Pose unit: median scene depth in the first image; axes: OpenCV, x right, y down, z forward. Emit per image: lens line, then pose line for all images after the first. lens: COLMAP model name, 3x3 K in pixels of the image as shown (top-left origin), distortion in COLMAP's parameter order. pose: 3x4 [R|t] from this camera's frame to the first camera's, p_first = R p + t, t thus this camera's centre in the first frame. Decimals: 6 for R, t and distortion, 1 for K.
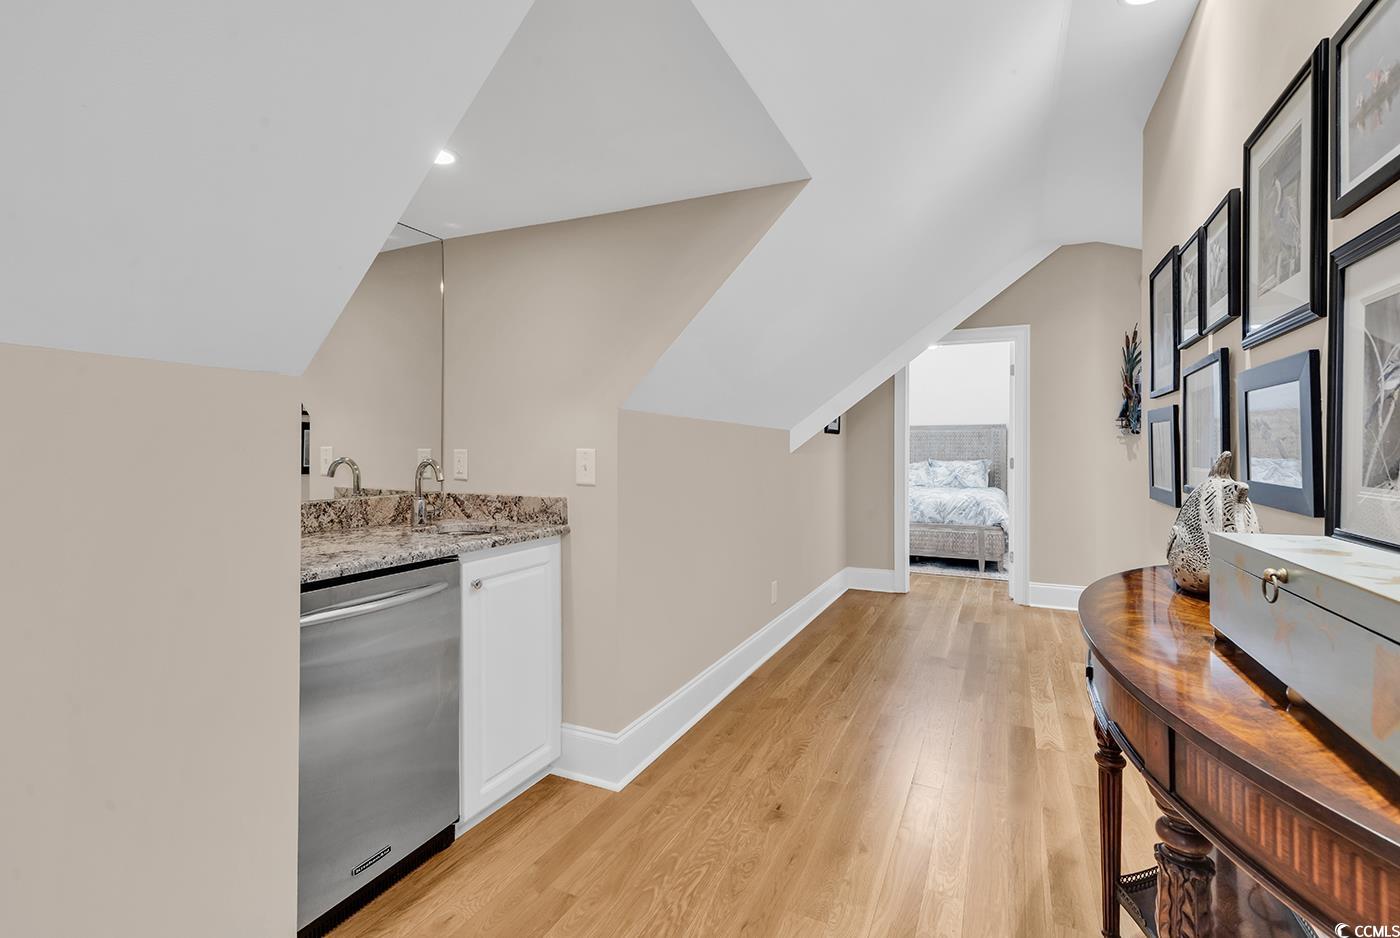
lens RADIAL K [[627.3, 0, 702.6], [0, 627.3, 459.2], [0, 0, 1]] dist [0.005363, 0.000647]
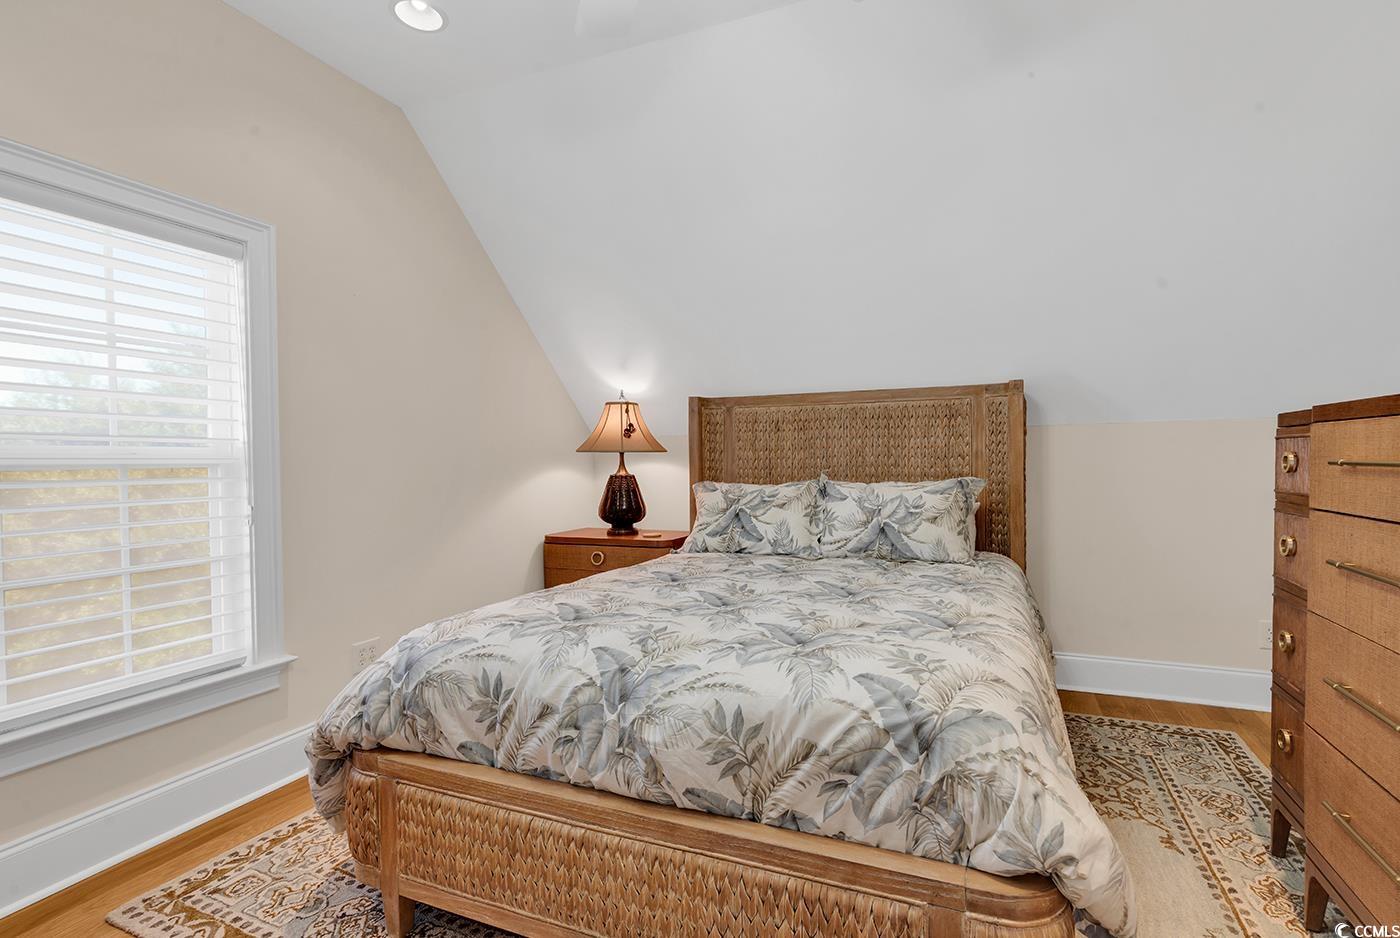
lens RADIAL K [[627.3, 0, 698.1], [0, 627.3, 468.3], [0, 0, 1]] dist [0.005363, 0.000647]
pose [[0.999824, -0.011929, 0.014484, 0.294938], [0.011892, 0.999926, 0.002629, -0.007636], [-0.014515, -0.002456, 0.999892, 0.651005]]
